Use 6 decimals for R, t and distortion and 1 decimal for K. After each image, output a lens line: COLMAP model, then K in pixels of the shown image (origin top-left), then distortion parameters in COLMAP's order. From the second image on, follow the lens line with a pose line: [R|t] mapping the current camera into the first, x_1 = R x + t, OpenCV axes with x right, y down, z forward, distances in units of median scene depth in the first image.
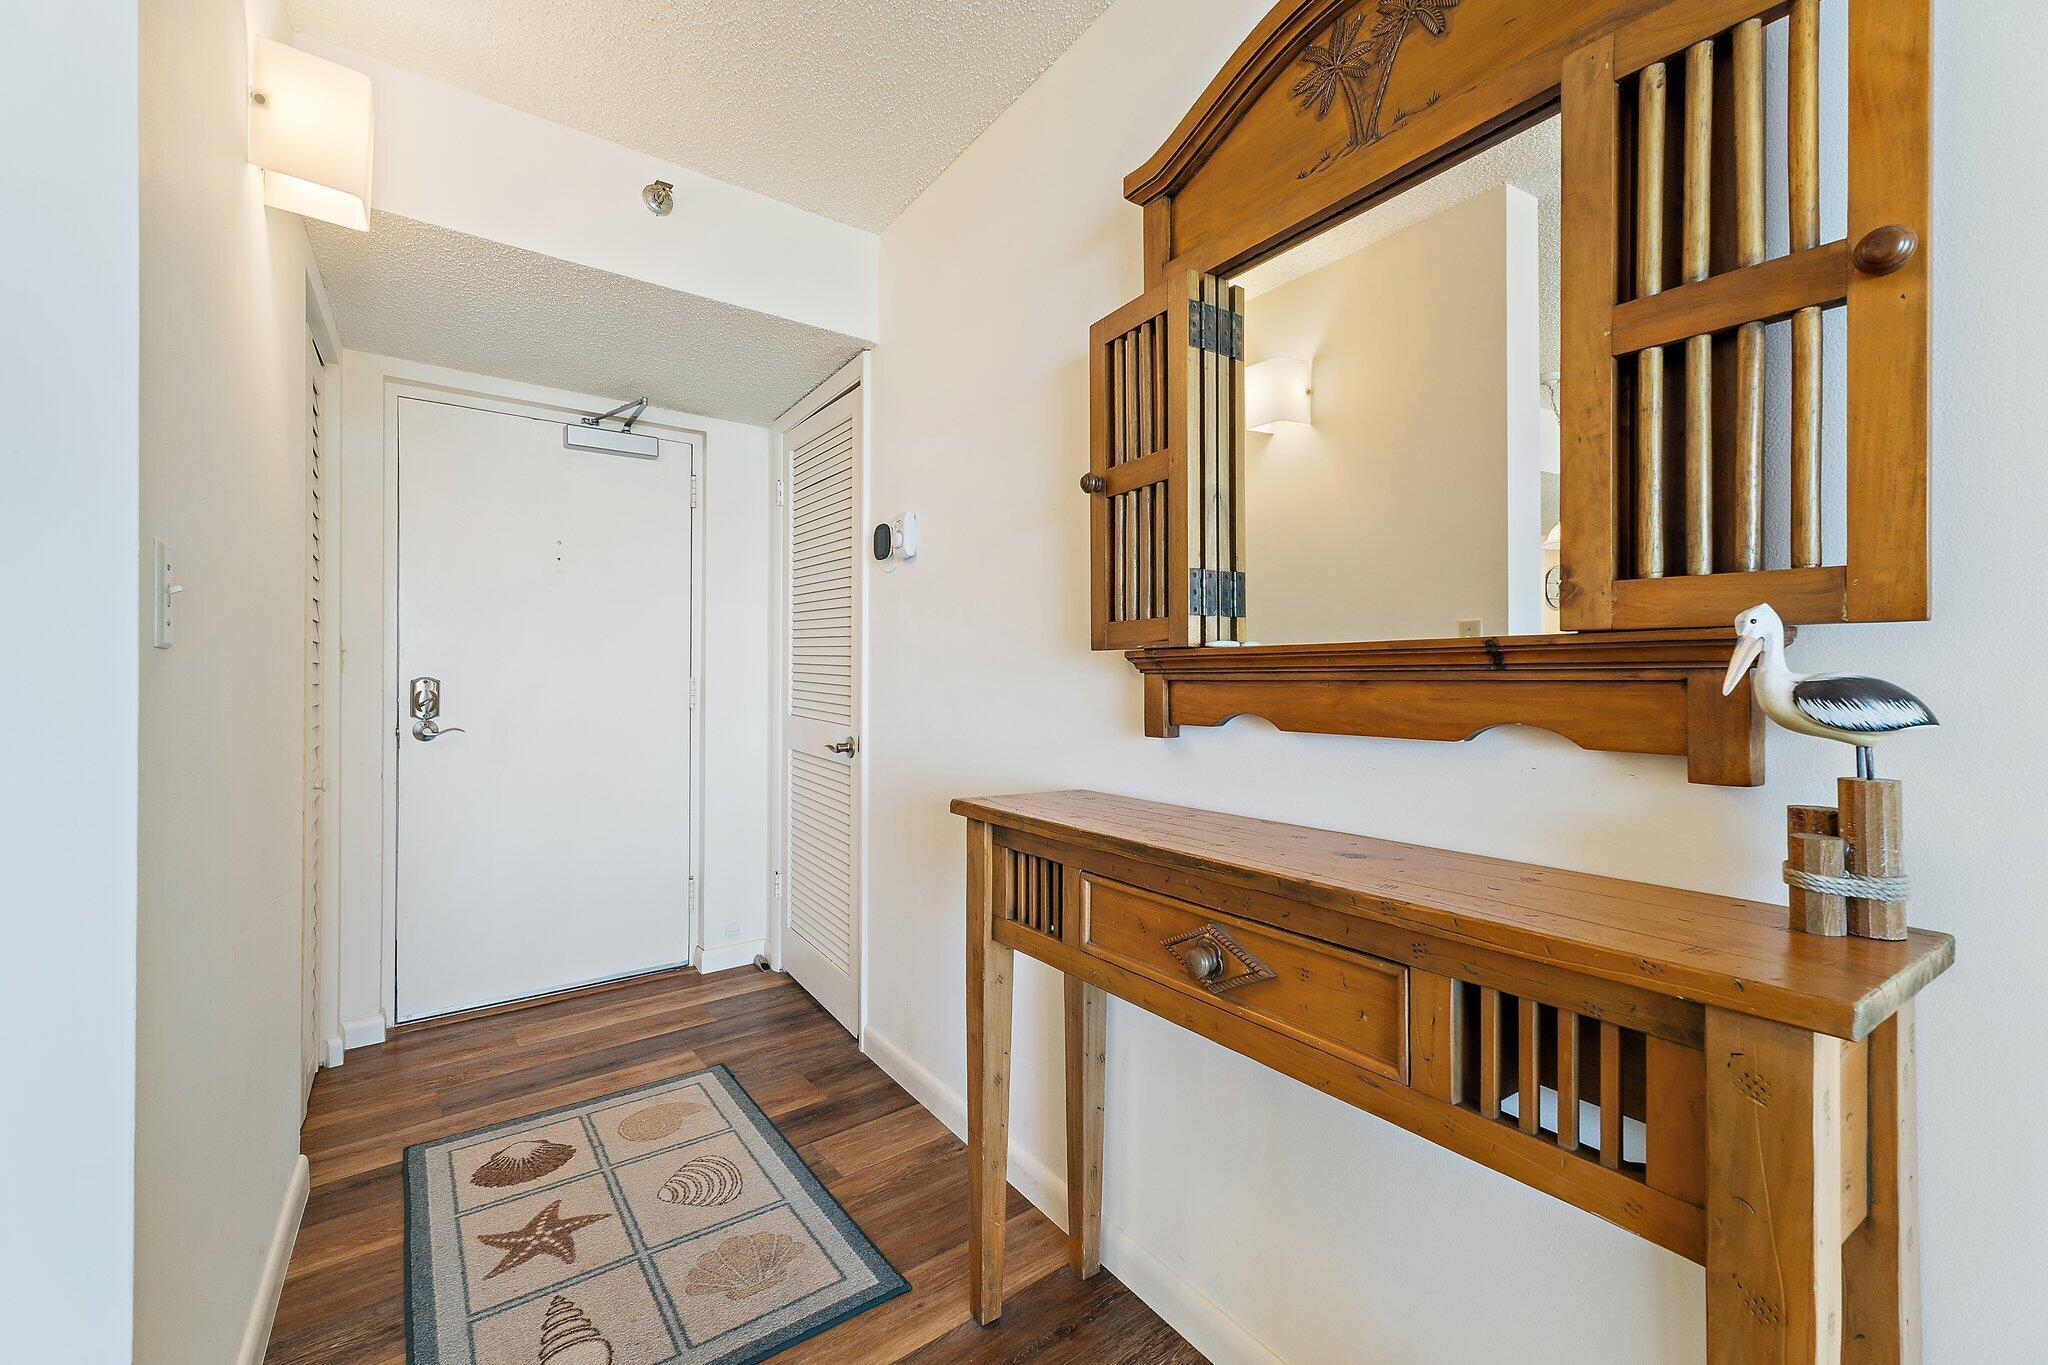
lens RADIAL K [[864.8, 0, 1034.2], [0, 864.8, 675.3], [0, 0, 1]] dist [0.002570, 0.000530]
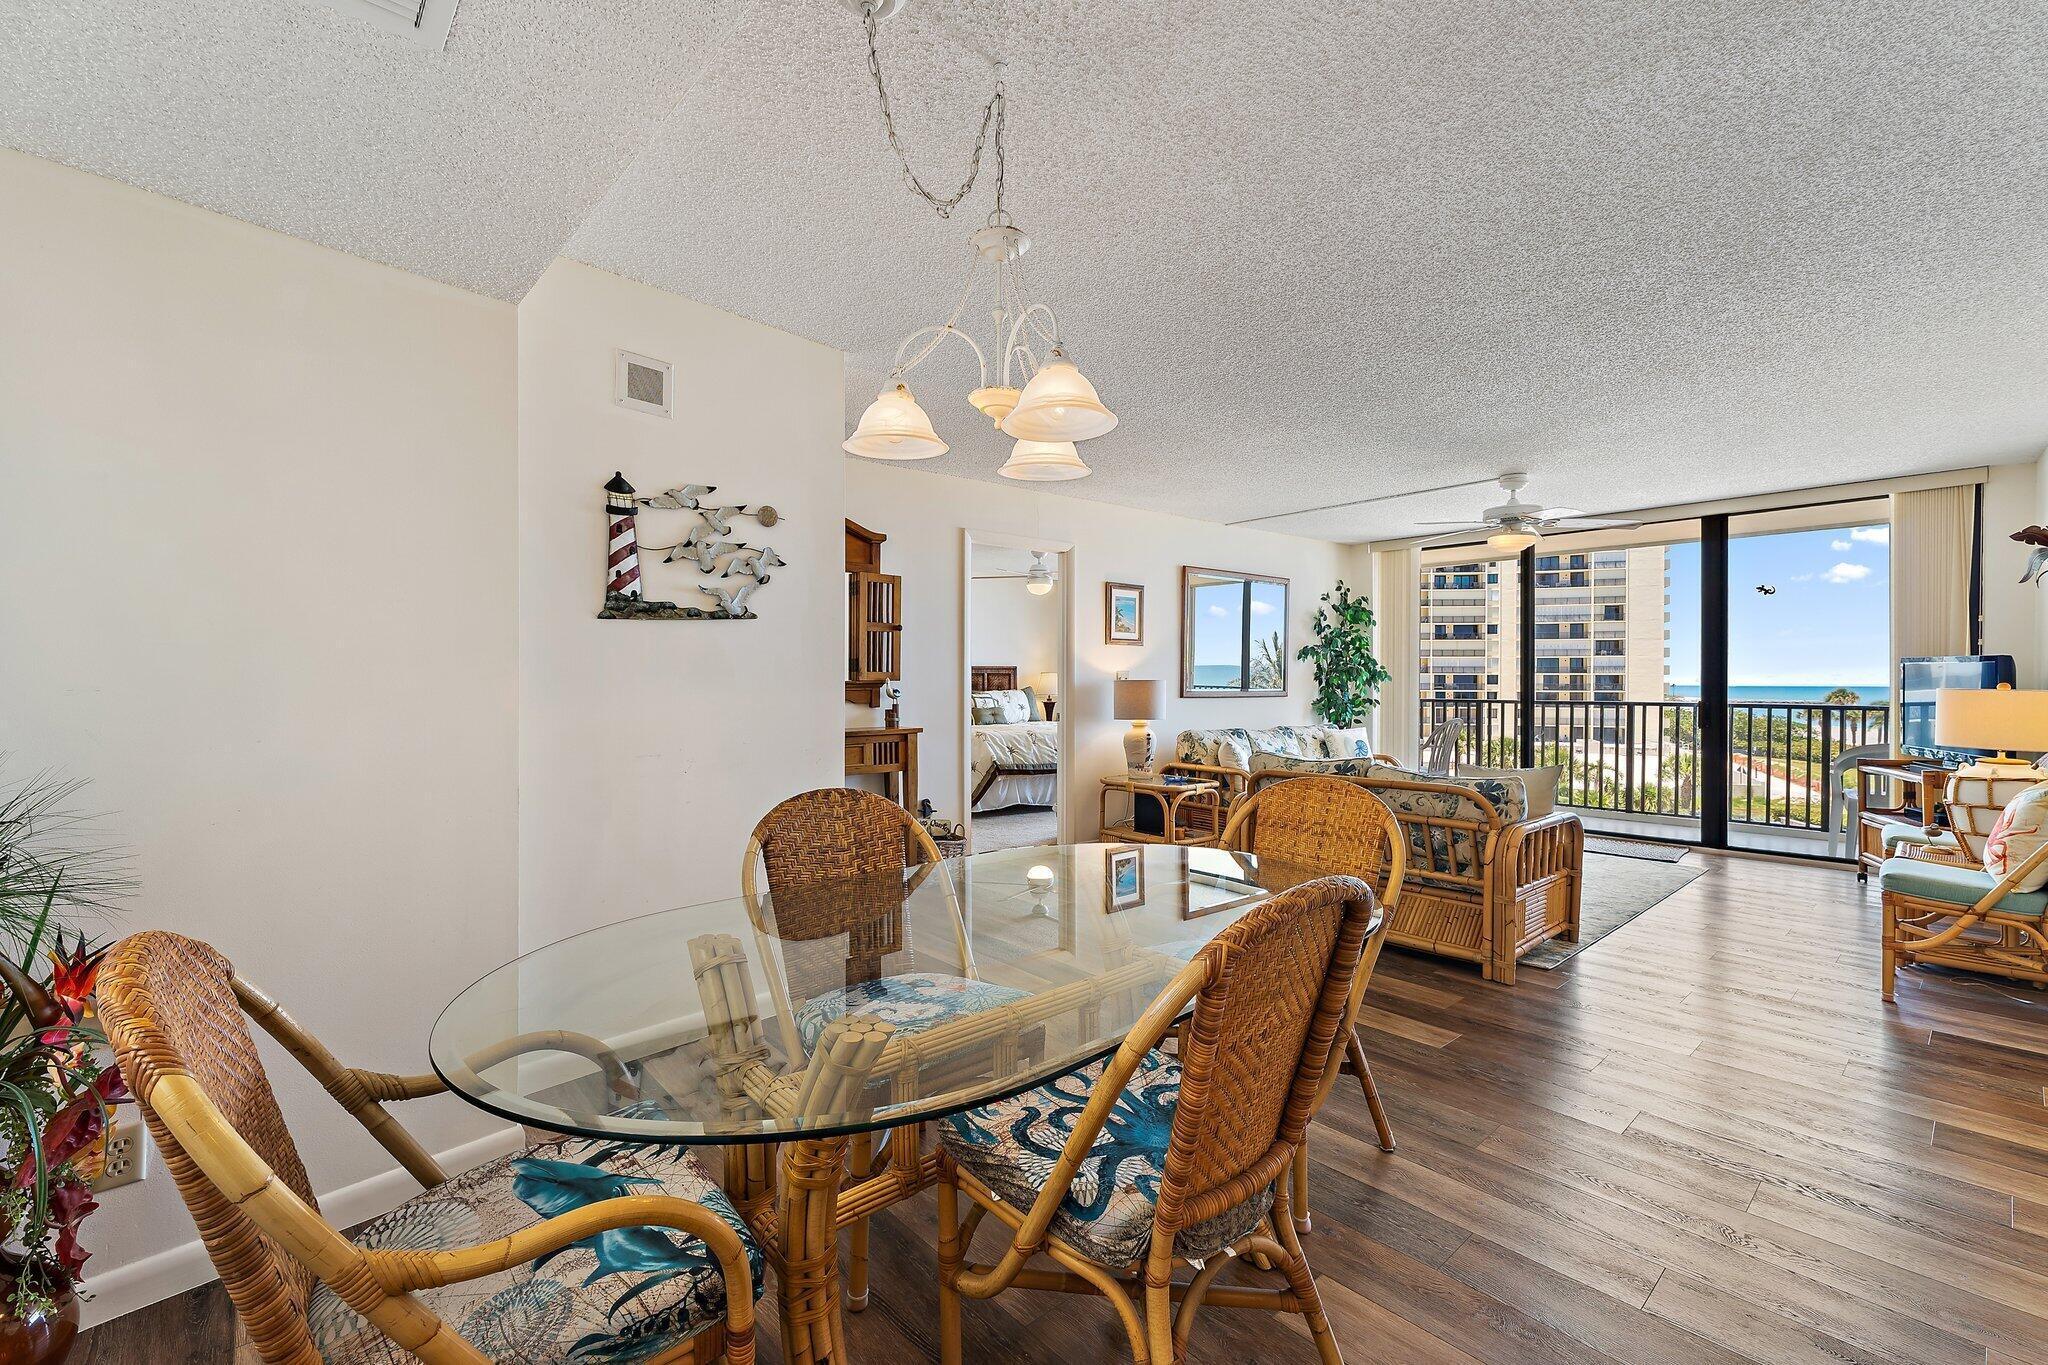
lens RADIAL K [[860.9, 0, 1052.0], [0, 860.9, 686.7], [0, 0, 1]] dist [0.001588, 0.000089]
pose [[-0.067050, -0.010980, 0.997689, -4.826011], [-0.000176, 0.999940, 0.010993, -0.076688], [-0.997750, 0.000561, -0.067048, 0.197895]]
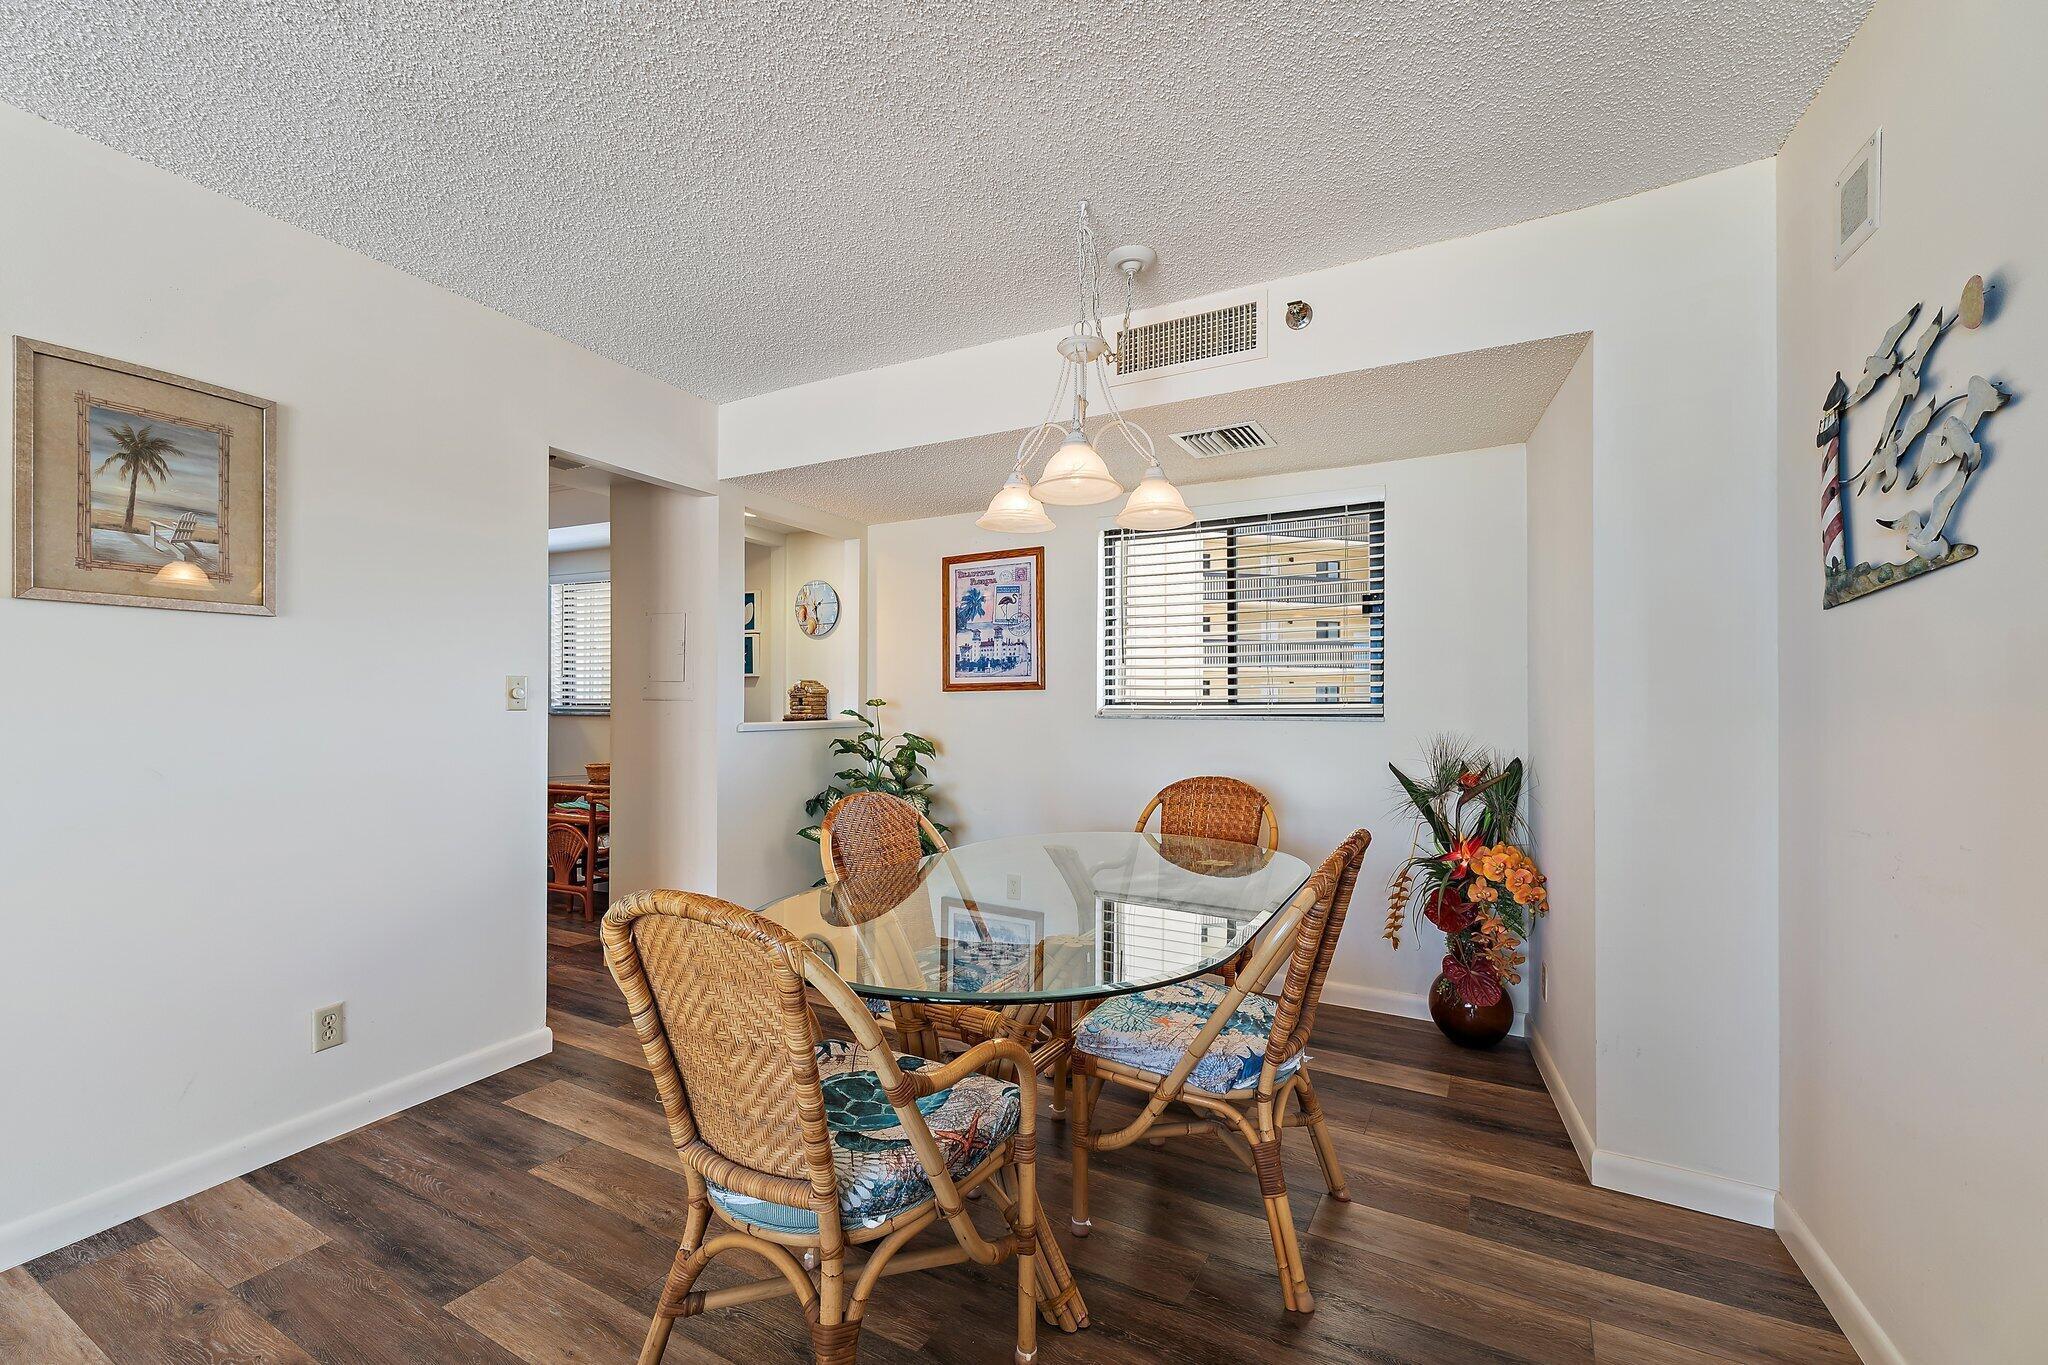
lens RADIAL K [[853.7, 0, 1038.8], [0, 853.7, 713.6], [0, 0, 1]] dist [0.000959, -0.004070]
pose [[0.385746, 0.007363, -0.922576, -0.707534], [-0.000105, 0.999968, 0.007937, -0.051654], [0.922605, -0.002964, 0.385735, -0.857653]]
